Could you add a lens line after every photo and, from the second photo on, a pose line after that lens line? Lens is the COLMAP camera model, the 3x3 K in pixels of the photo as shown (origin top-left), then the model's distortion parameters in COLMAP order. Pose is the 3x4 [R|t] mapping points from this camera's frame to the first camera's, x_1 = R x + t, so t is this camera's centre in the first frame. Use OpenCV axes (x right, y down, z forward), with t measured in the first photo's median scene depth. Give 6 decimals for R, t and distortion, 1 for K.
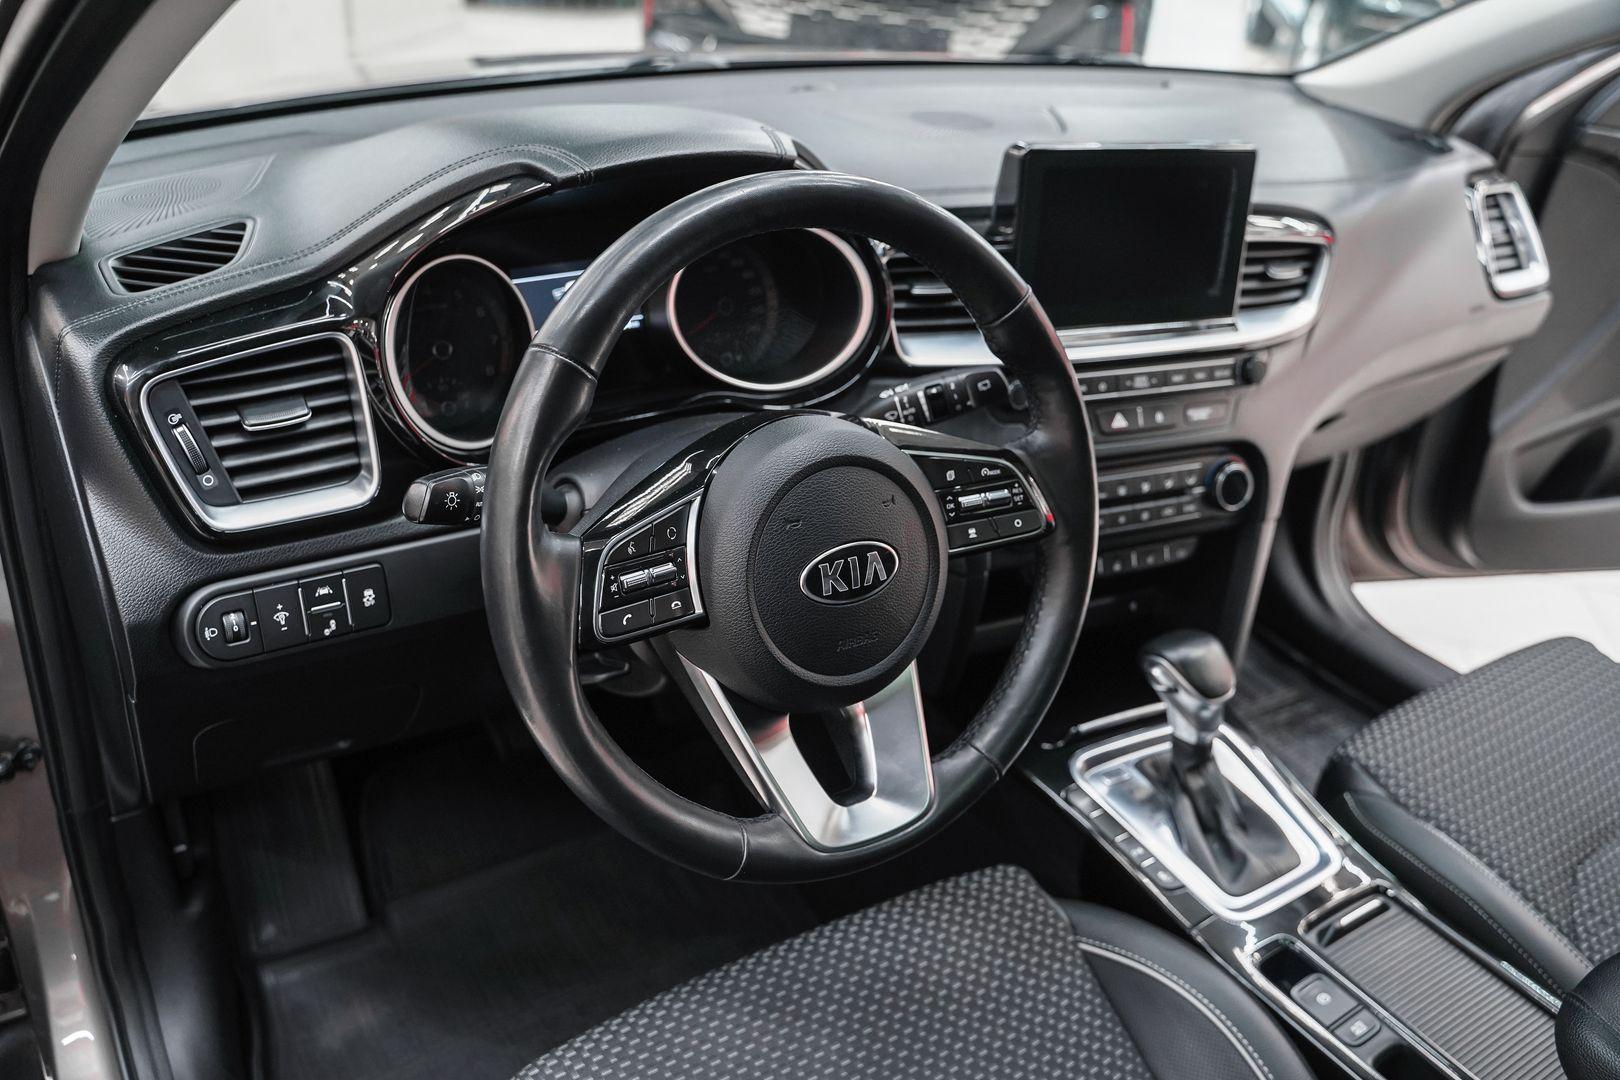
lens RADIAL K [[1314.8, 0, 810.0], [0, 1314.8, 540.0], [0, 0, 1]] dist [-0.119695, 0.089897]
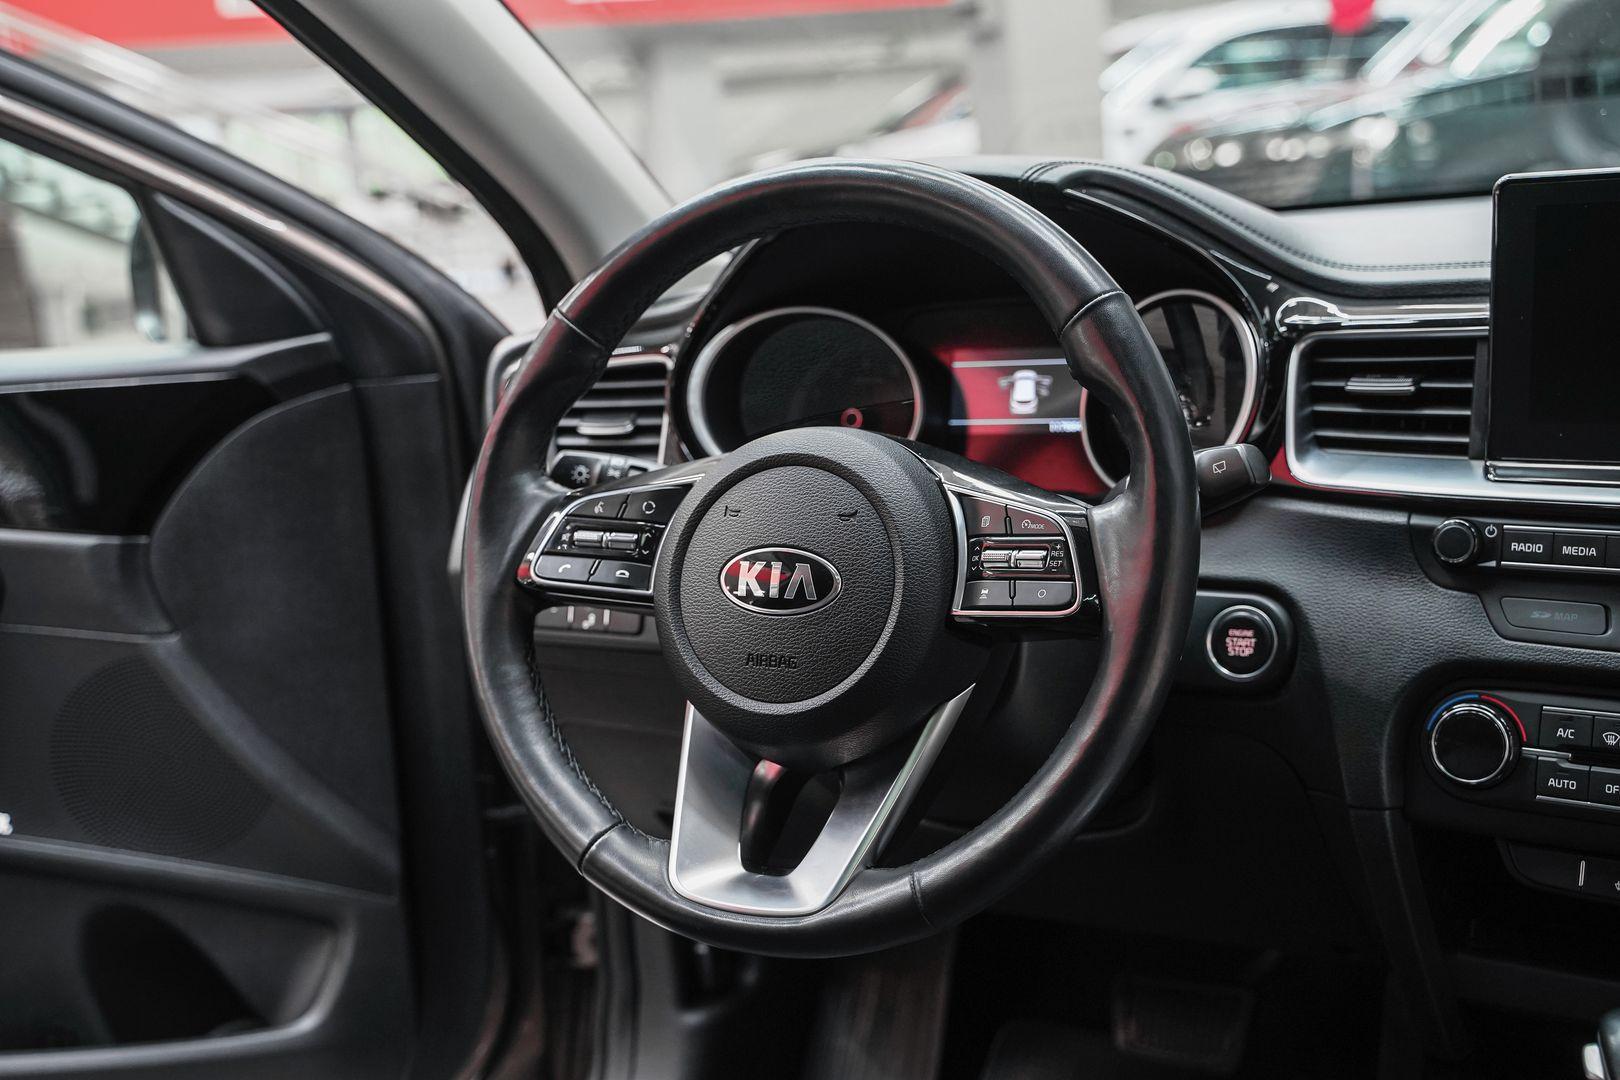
lens RADIAL K [[1885.4, 0, 810.0], [0, 1885.4, 540.0], [0, 0, 1]] dist [0.030406, 0.012759]
pose [[0.501185, 0.059544, -0.863289, 0.754830], [-0.316815, 0.940990, -0.119024, 0.095361], [0.805259, 0.333156, 0.490474, 0.256895]]
